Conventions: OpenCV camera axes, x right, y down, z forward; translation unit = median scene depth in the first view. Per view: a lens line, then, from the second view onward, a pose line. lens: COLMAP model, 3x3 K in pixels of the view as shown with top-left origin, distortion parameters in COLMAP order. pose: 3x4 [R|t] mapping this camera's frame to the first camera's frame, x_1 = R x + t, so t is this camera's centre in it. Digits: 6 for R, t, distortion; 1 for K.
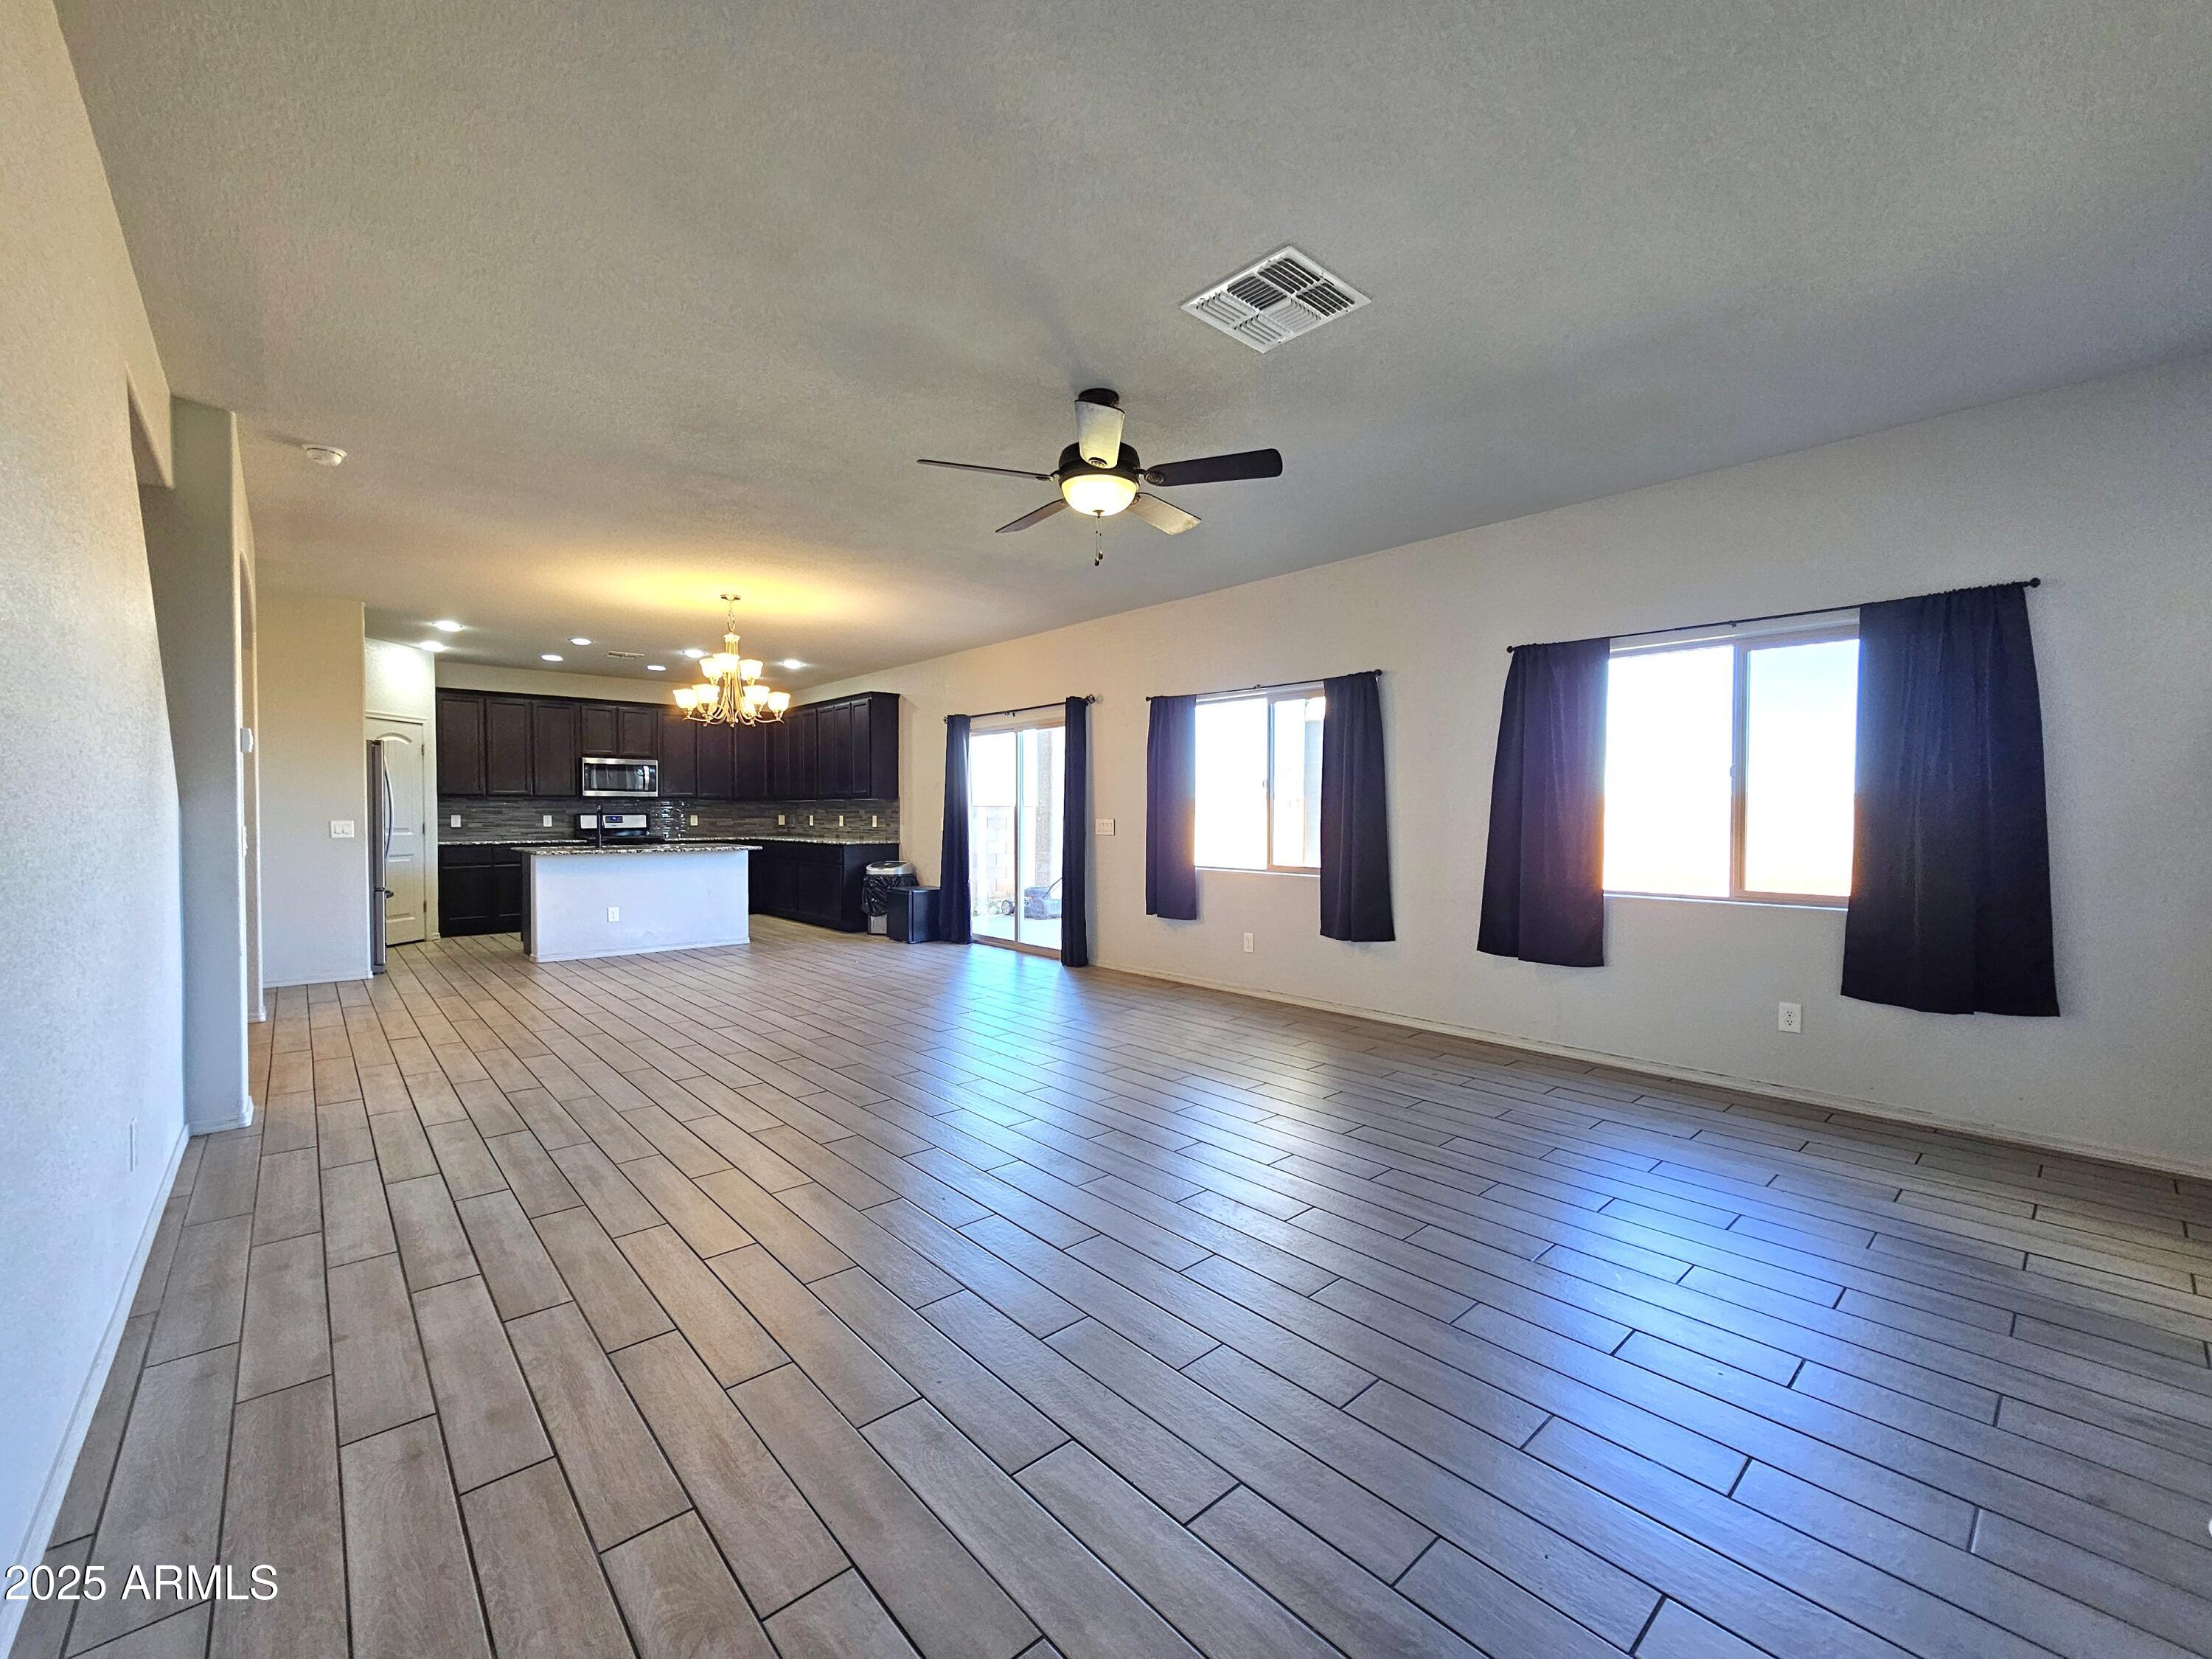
lens RADIAL K [[913.4, 0, 1106.0], [0, 913.4, 829.5], [0, 0, 1]] dist [-0.001296, 0.000063]
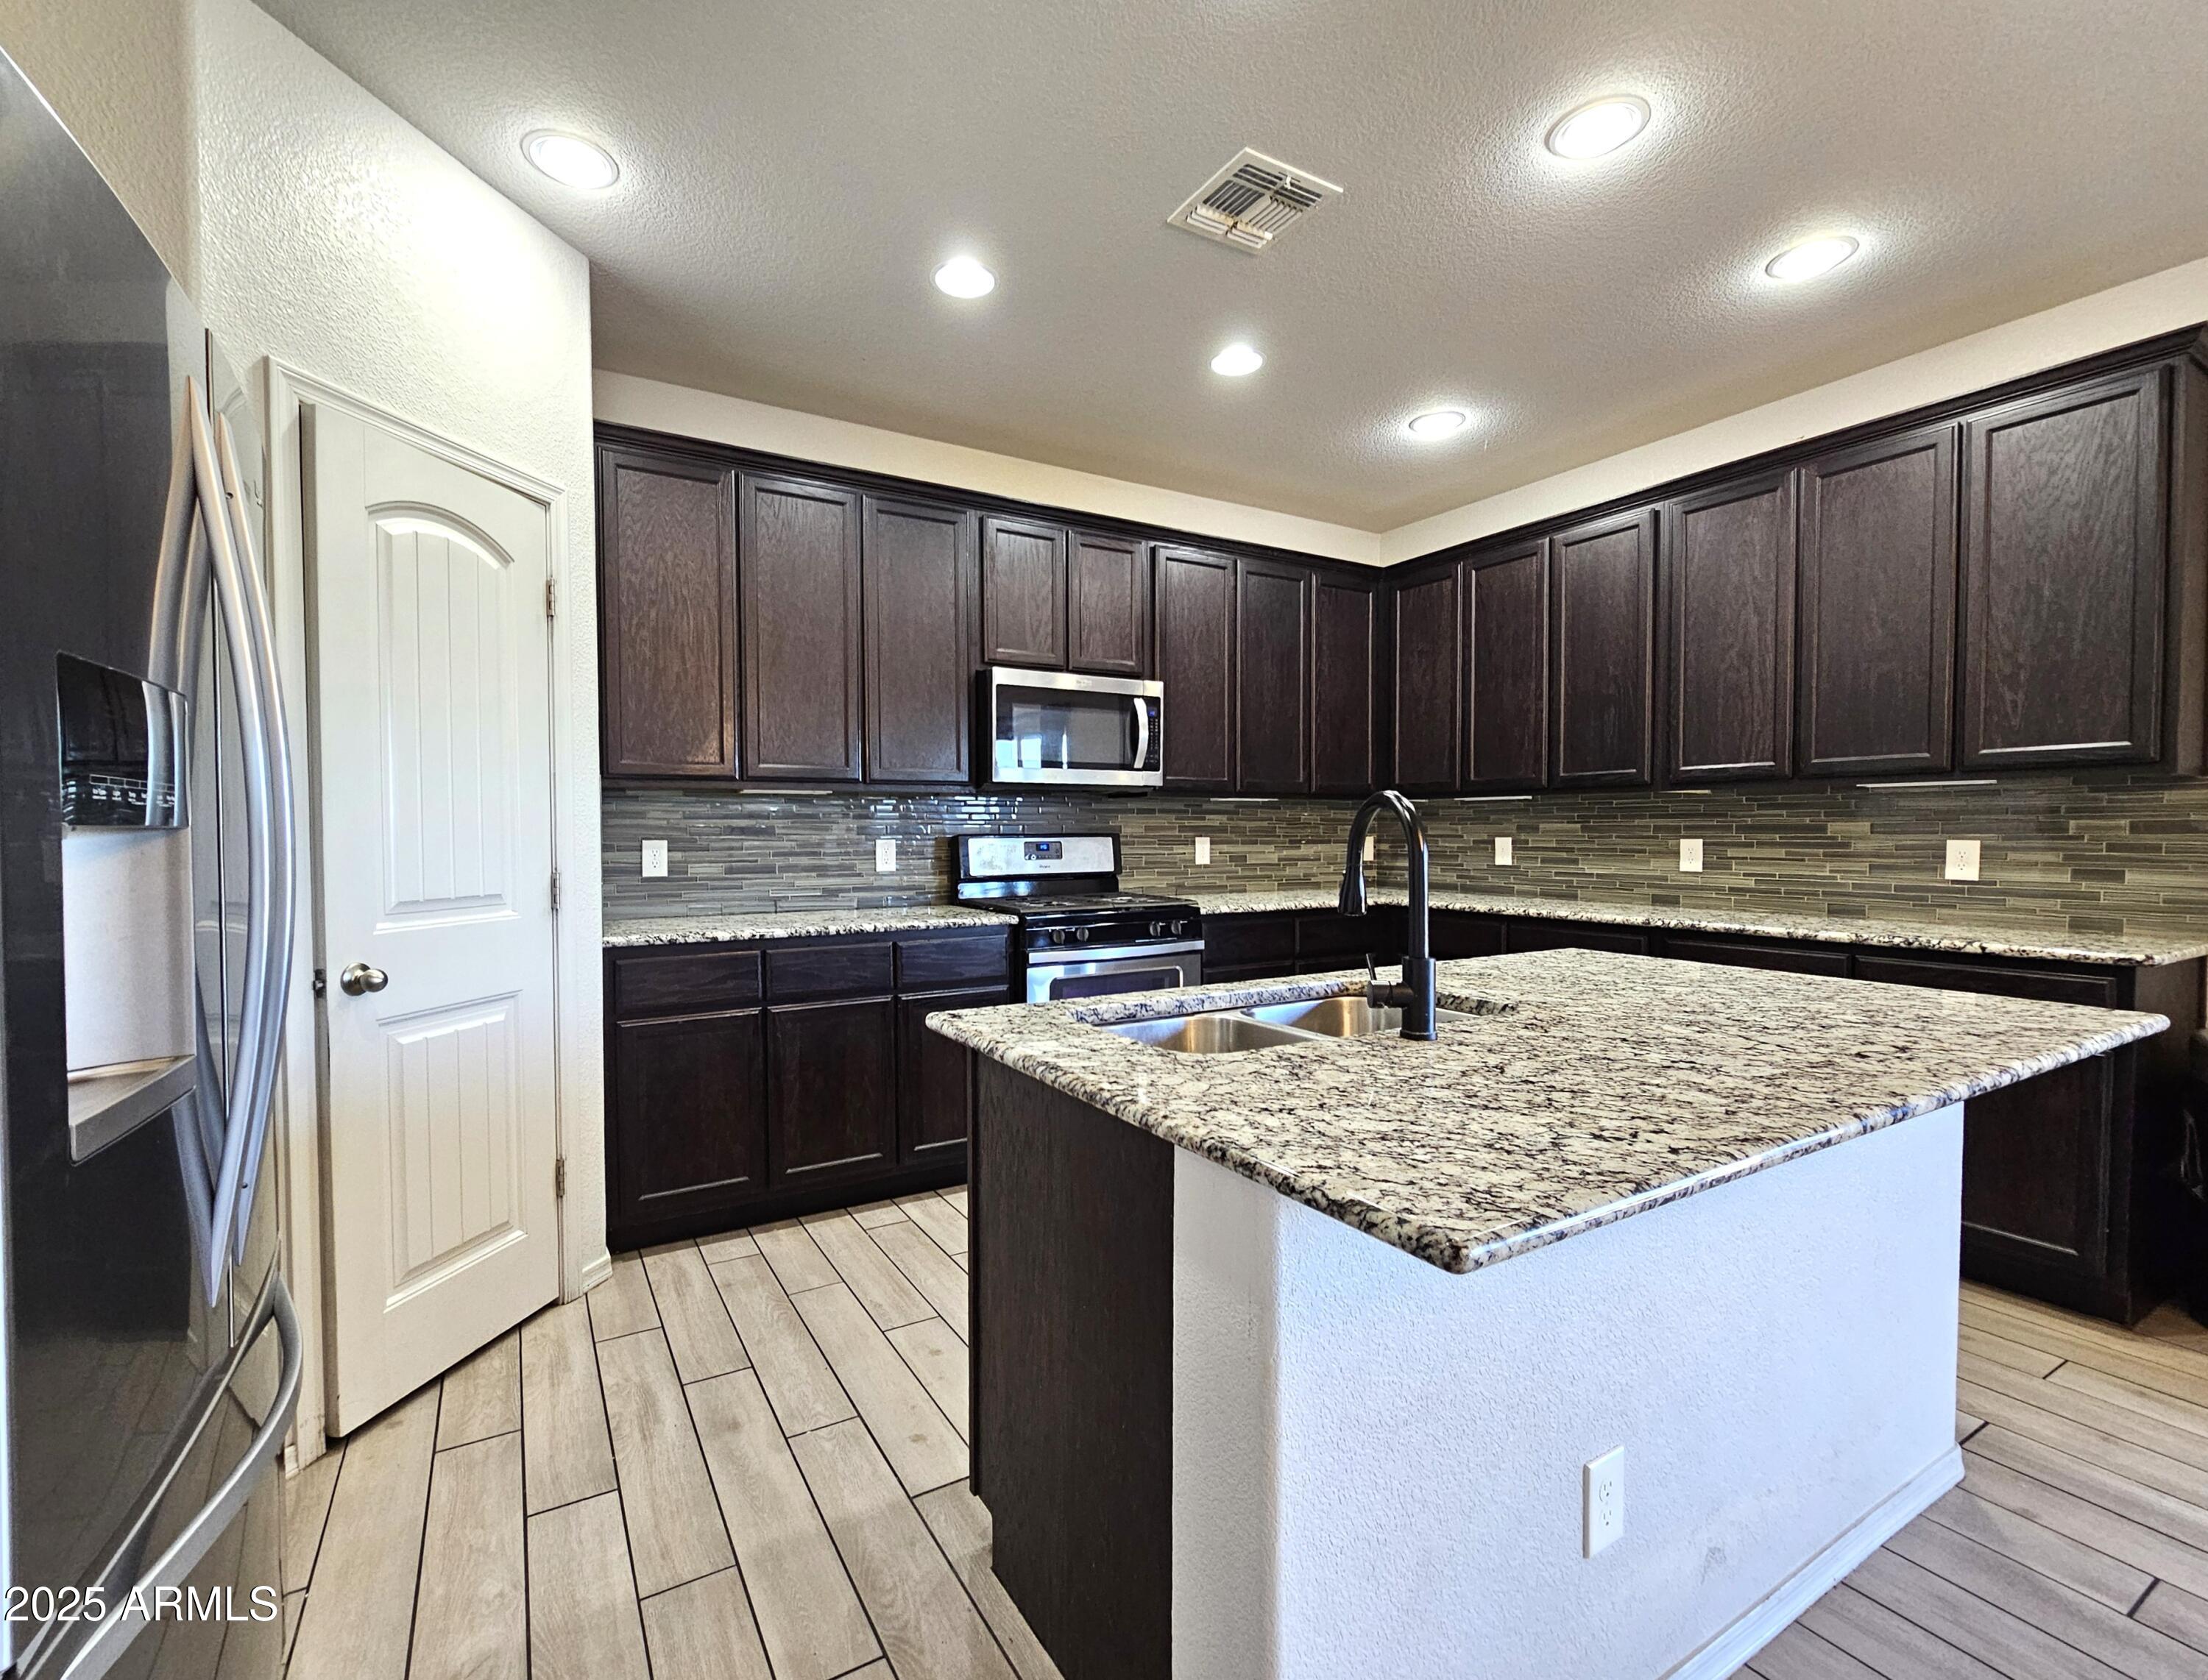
lens RADIAL K [[973.7, 0, 1060.3], [0, 973.7, 852.4], [0, 0, 1]] dist [0.022677, -0.000167]
pose [[0.977032, 0.002445, -0.213077, -0.471392], [-0.001258, 0.999983, 0.005708, -0.012969], [0.213087, -0.005309, 0.977019, 0.654645]]
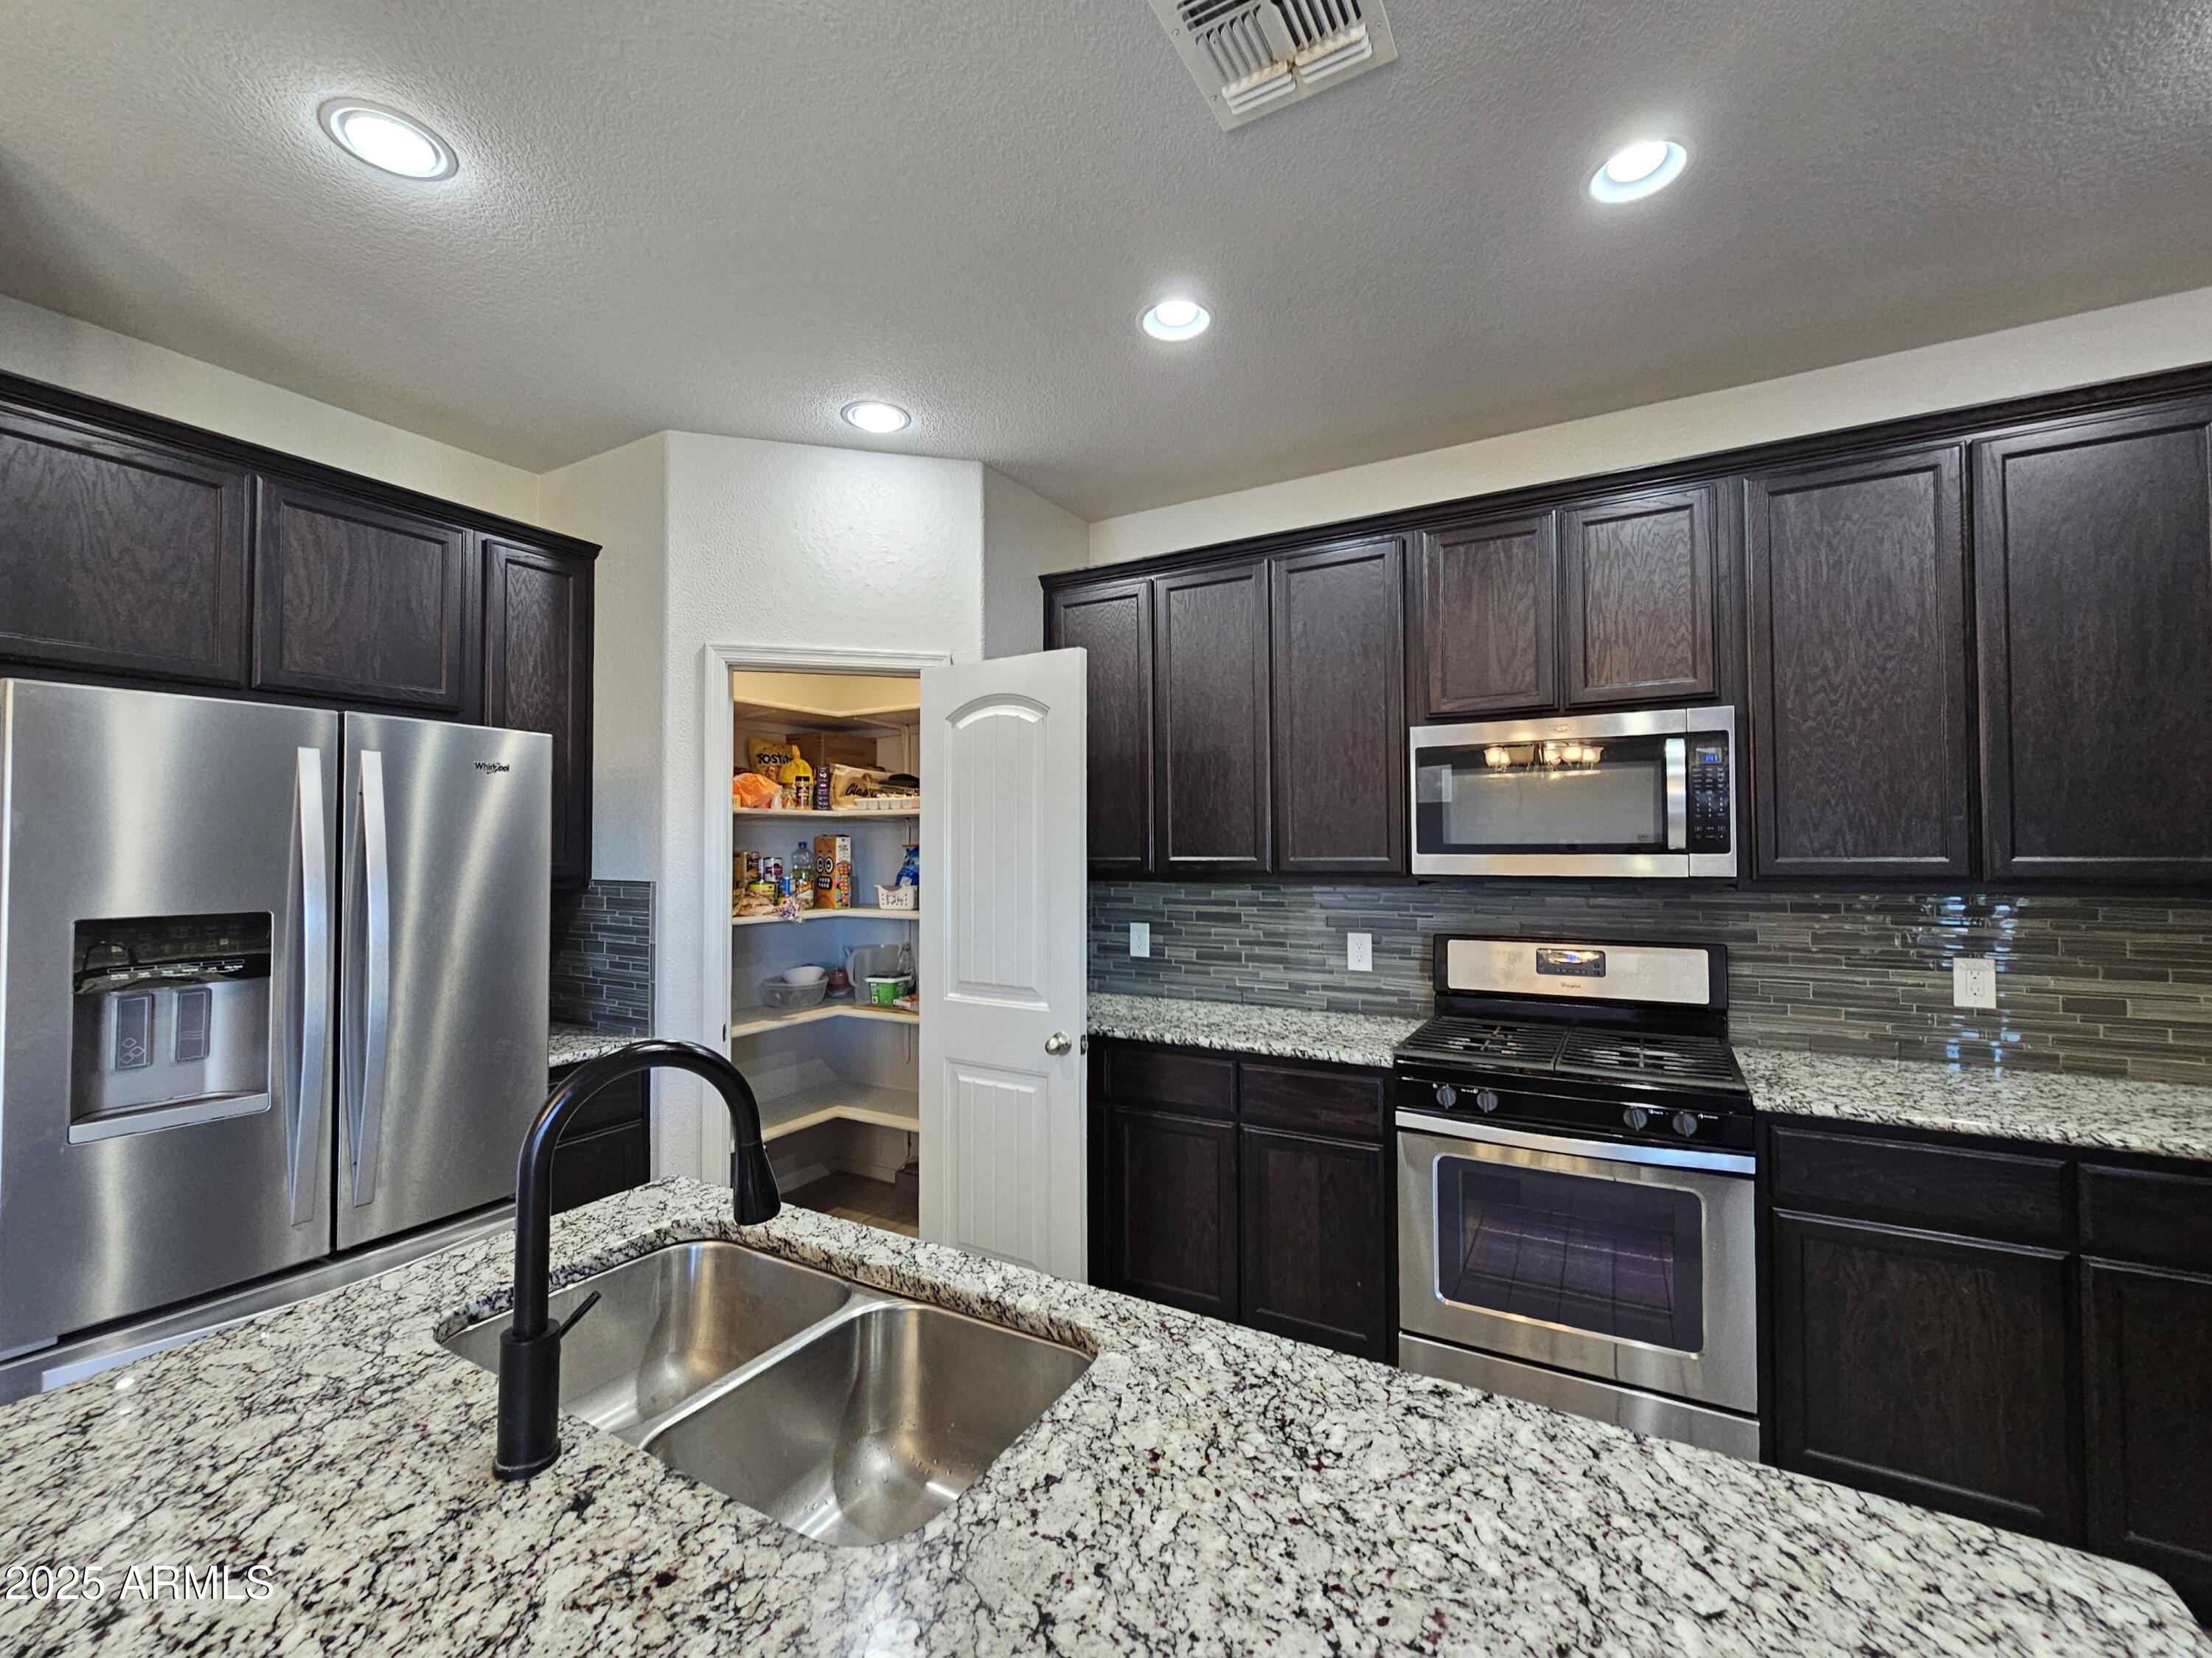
lens RADIAL K [[913.3, 0, 1106.0], [0, 913.3, 829.0], [0, 0, 1]] dist [-0.001296, 0.000063]
pose [[0.335659, -0.028051, -0.941566, -0.356609], [-0.019712, 0.999128, -0.036794, -0.037885], [0.941777, 0.030910, 0.334814, 0.827013]]
